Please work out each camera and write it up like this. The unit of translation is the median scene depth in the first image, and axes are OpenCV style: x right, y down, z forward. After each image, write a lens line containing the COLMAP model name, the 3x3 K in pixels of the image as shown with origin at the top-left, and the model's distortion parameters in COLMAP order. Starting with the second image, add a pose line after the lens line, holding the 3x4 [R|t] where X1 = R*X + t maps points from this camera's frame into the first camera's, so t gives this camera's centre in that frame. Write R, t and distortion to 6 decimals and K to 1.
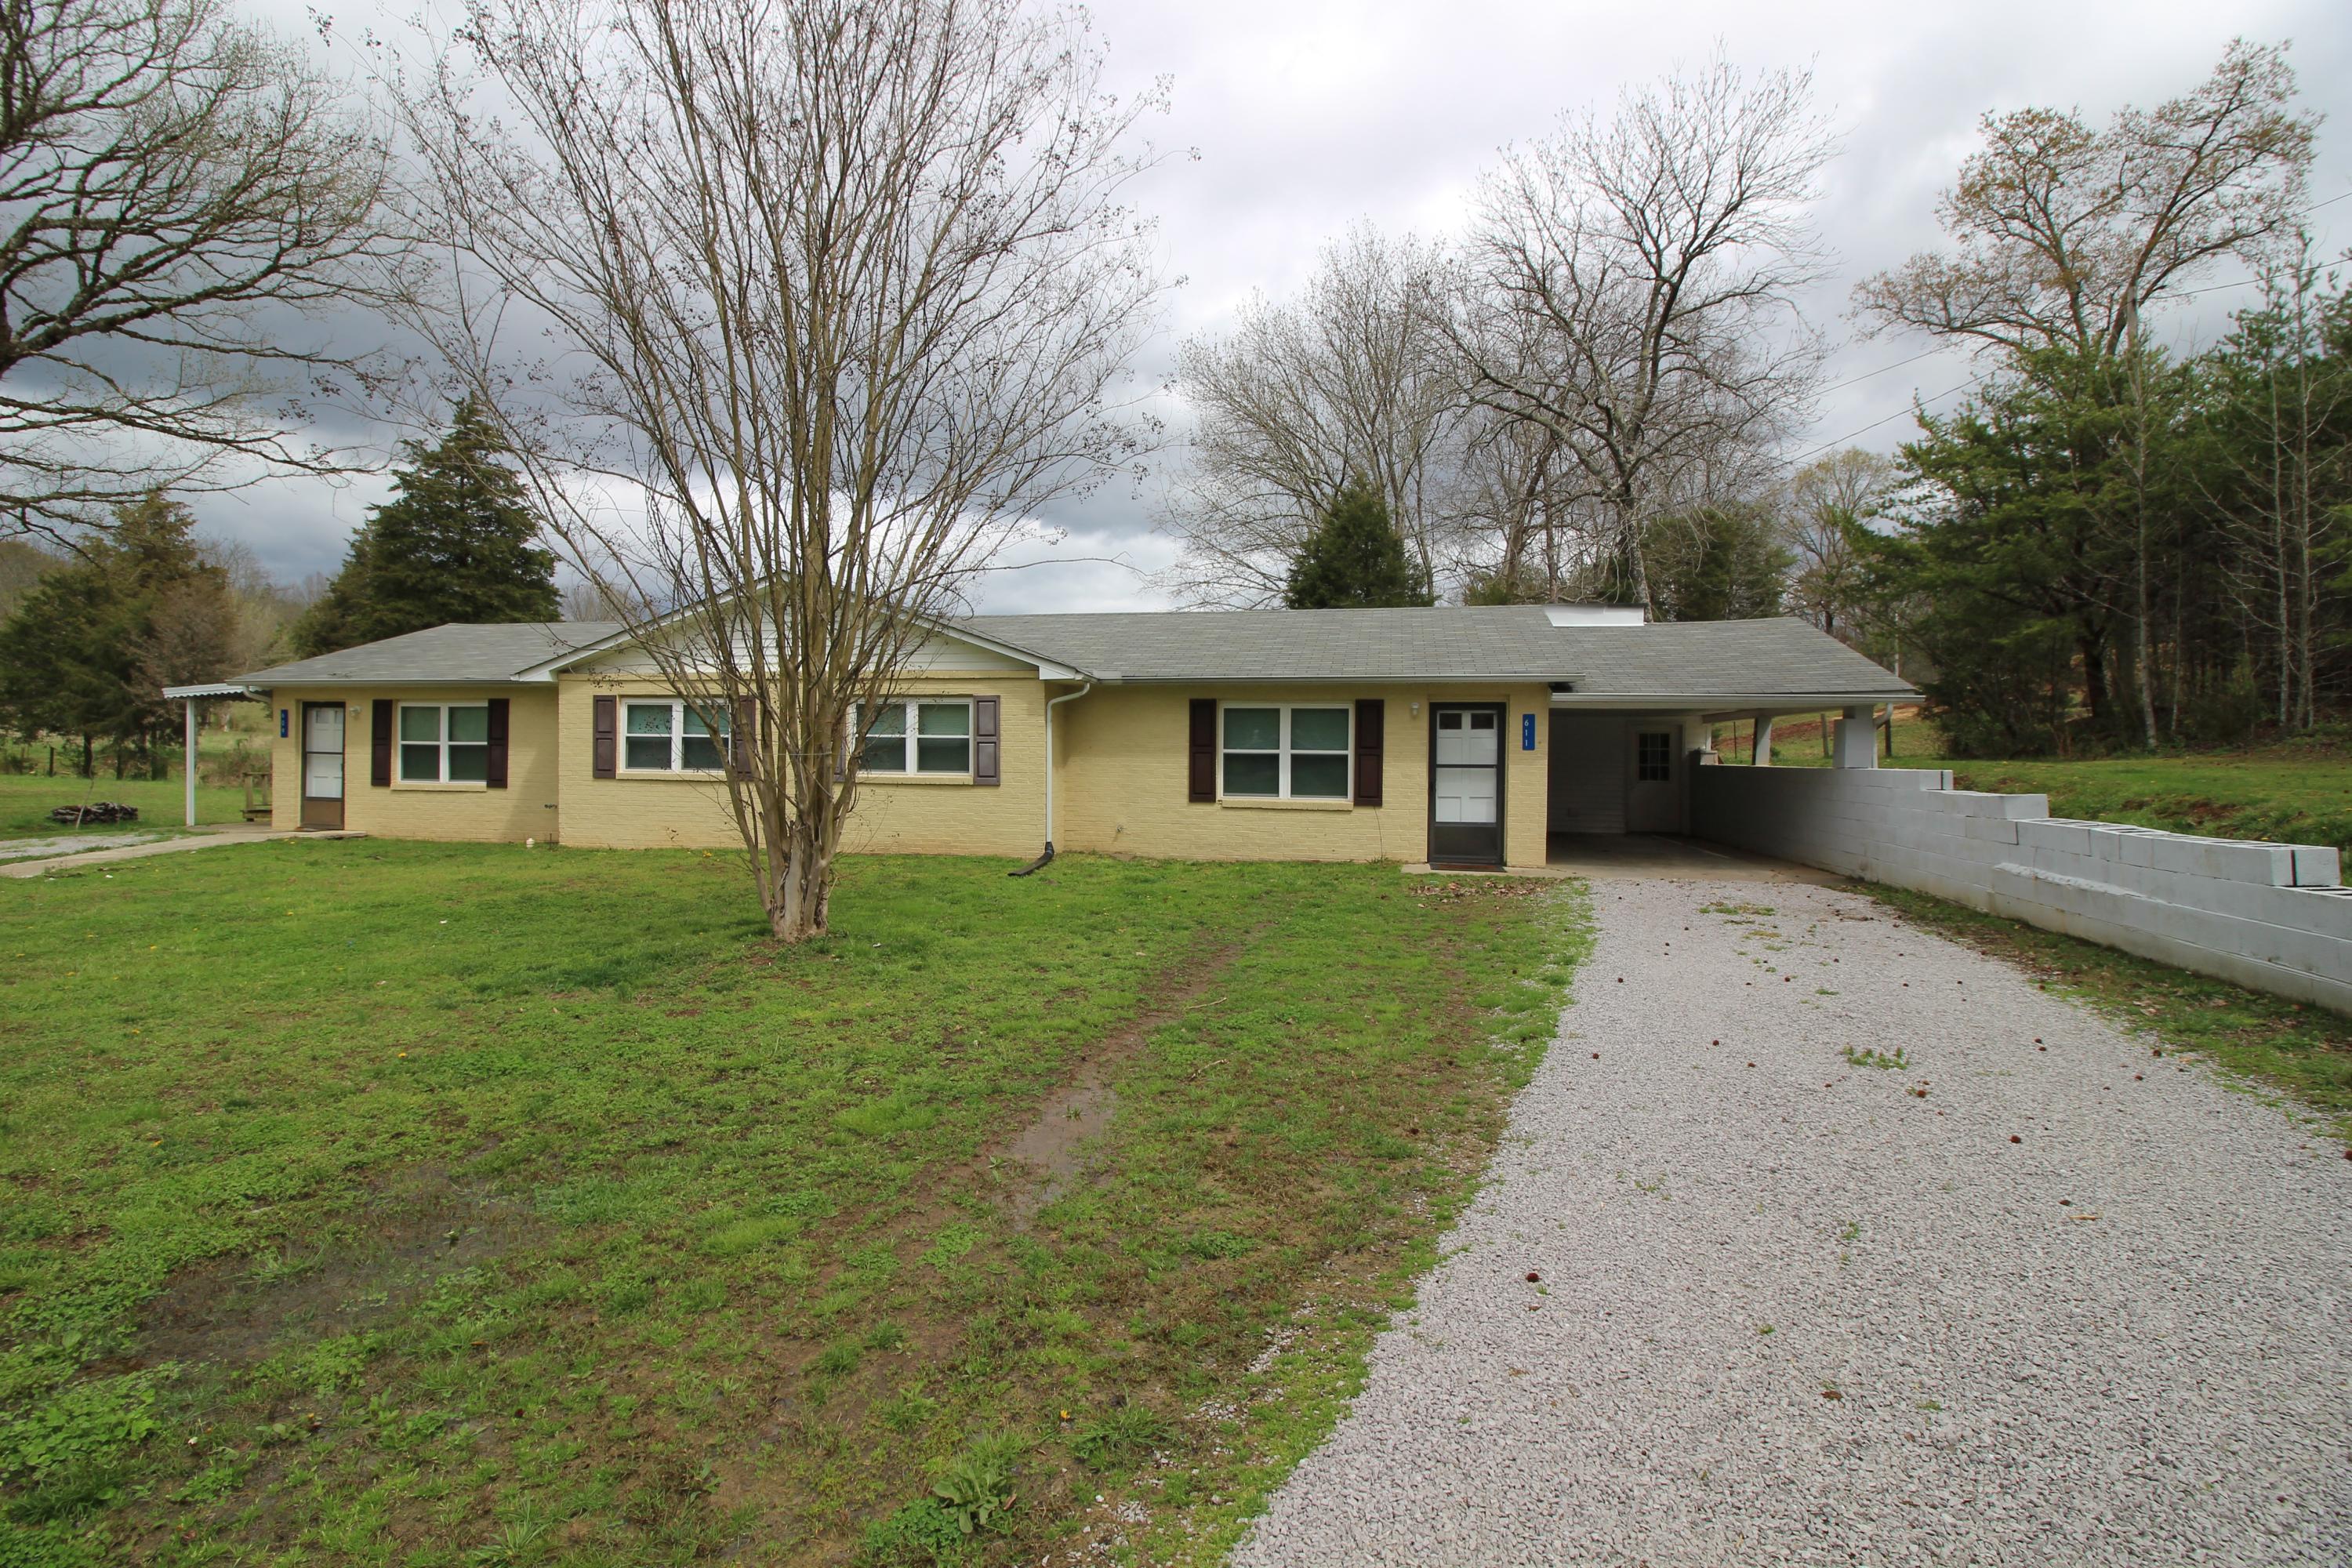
lens RADIAL K [[1104.8, 0, 1171.8], [0, 1104.8, 754.5], [0, 0, 1]] dist [0.003407, -0.014563]
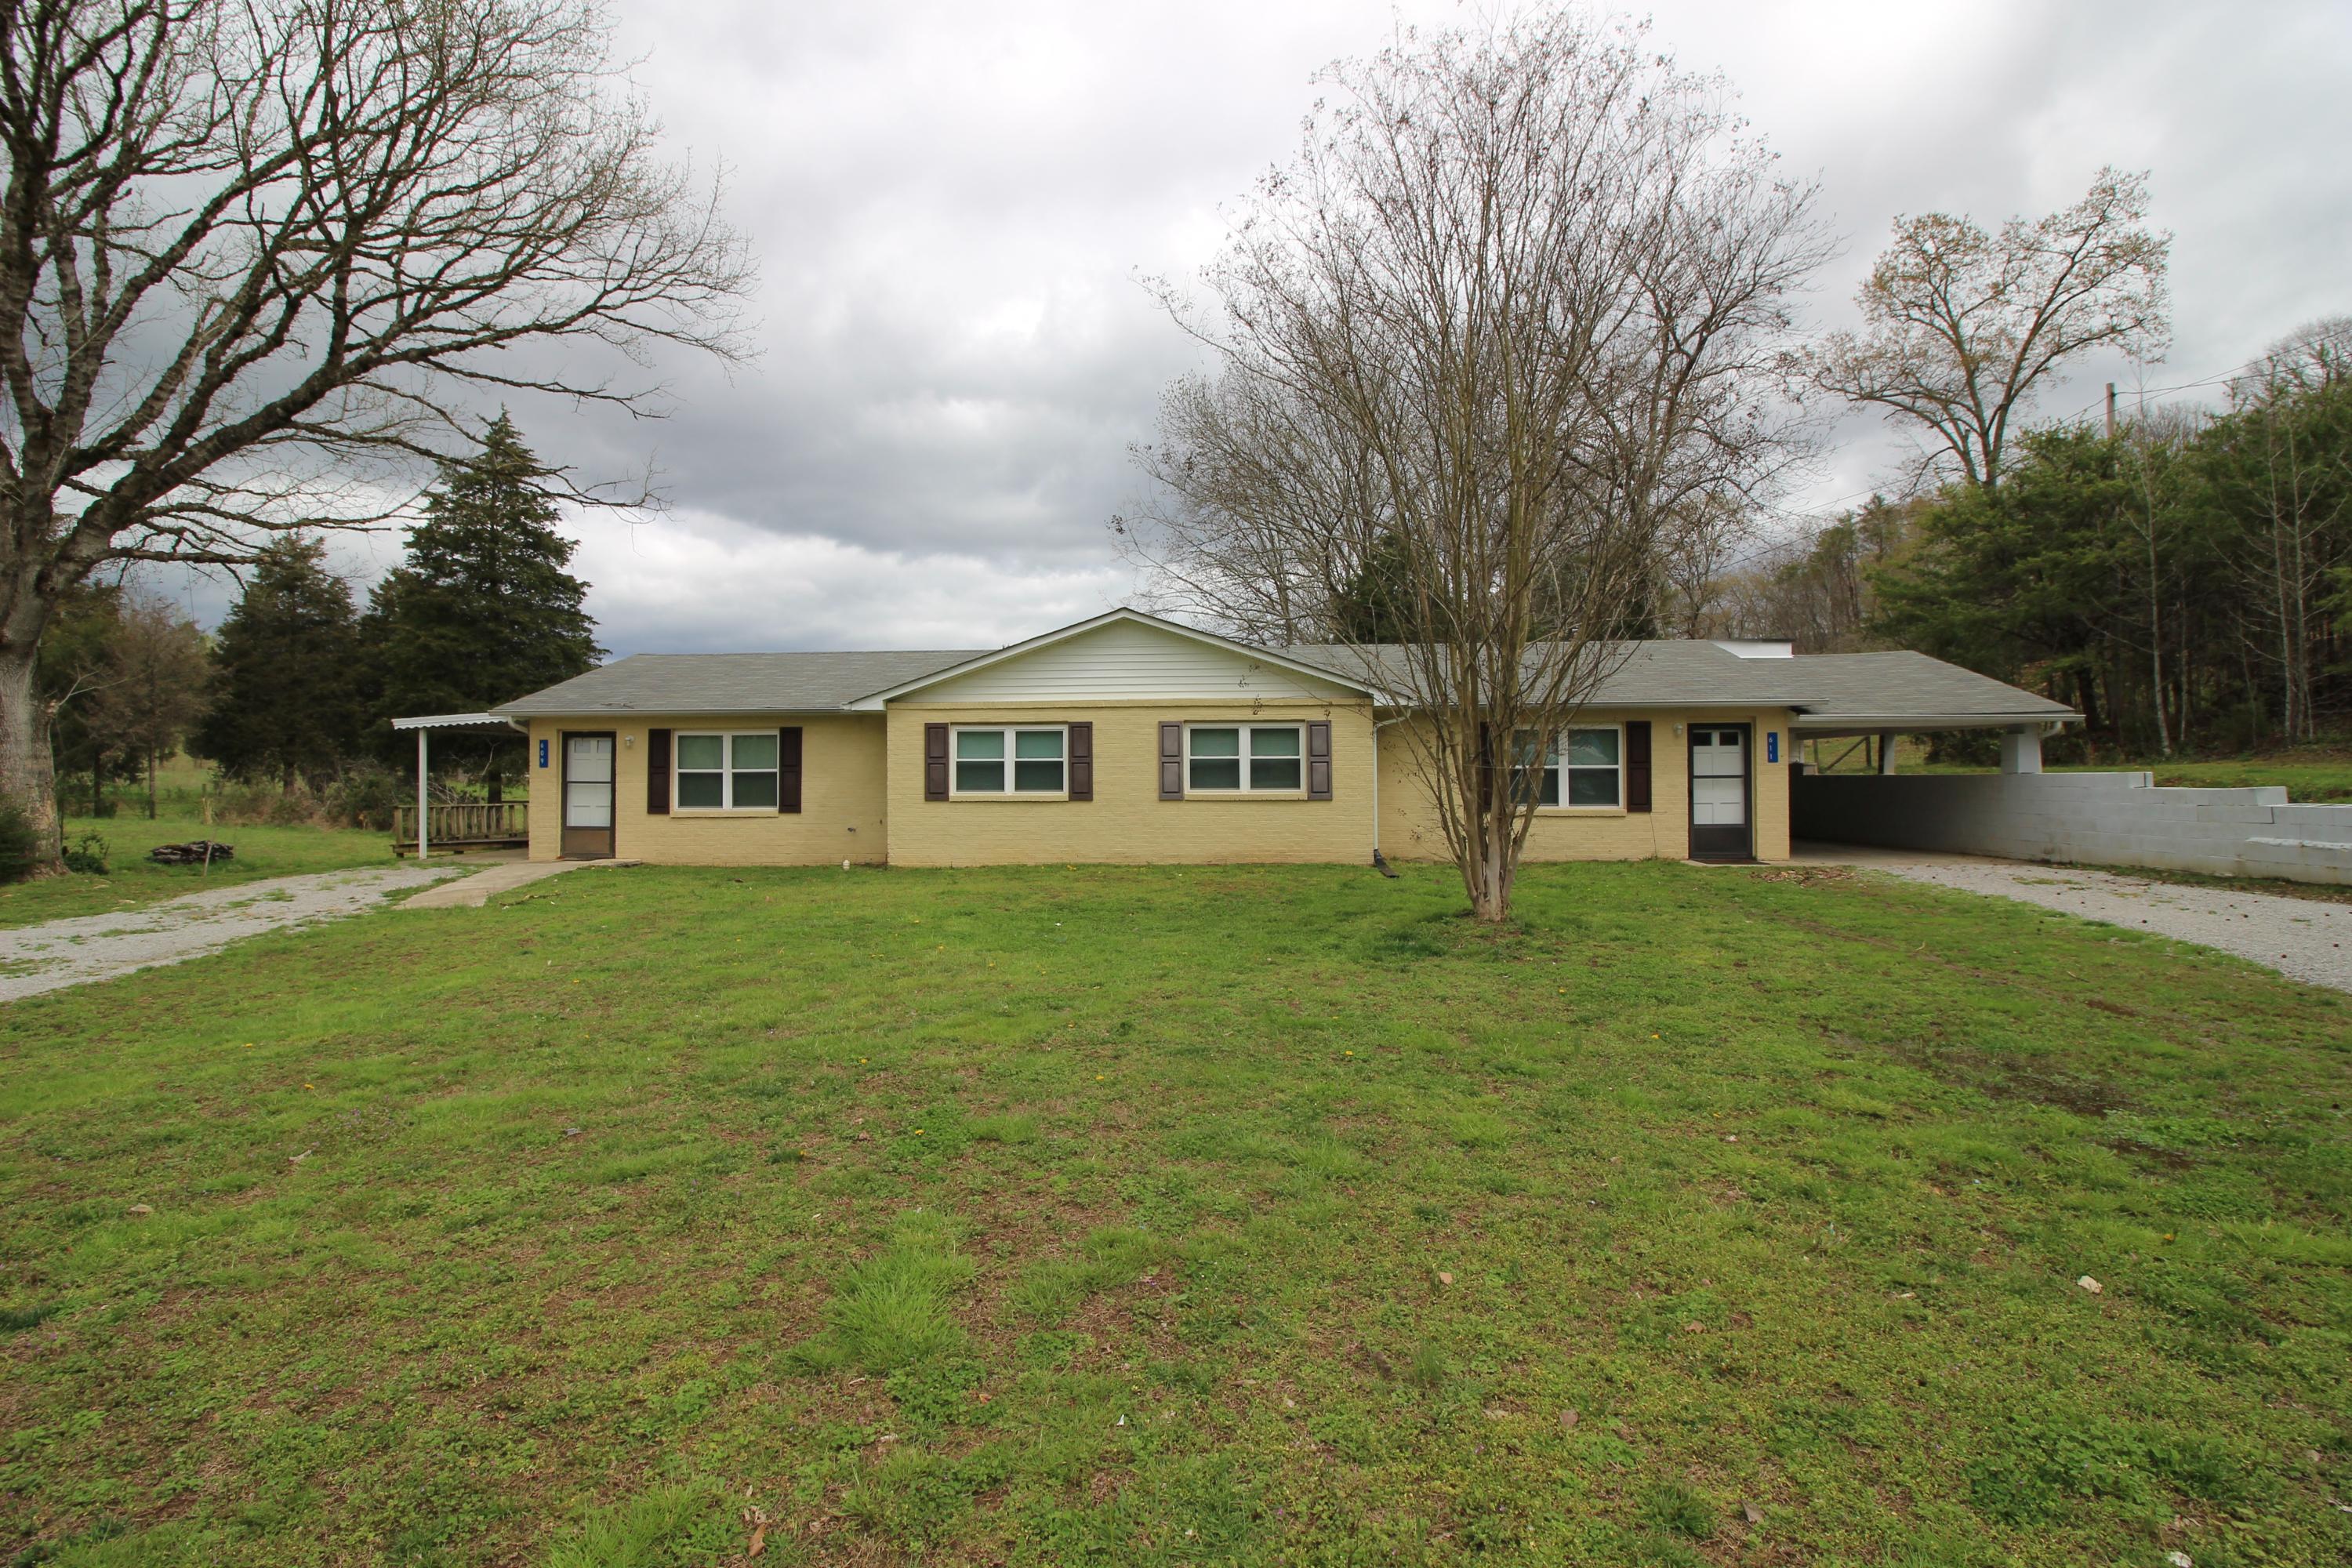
lens RADIAL K [[1104.8, 0, 1171.8], [0, 1104.8, 754.5], [0, 0, 1]] dist [0.003407, -0.014563]
pose [[0.990324, -0.011617, 0.138291, -0.434477], [0.014768, 0.999654, -0.021778, 0.003516], [-0.137990, 0.023610, 0.990152, -0.086088]]
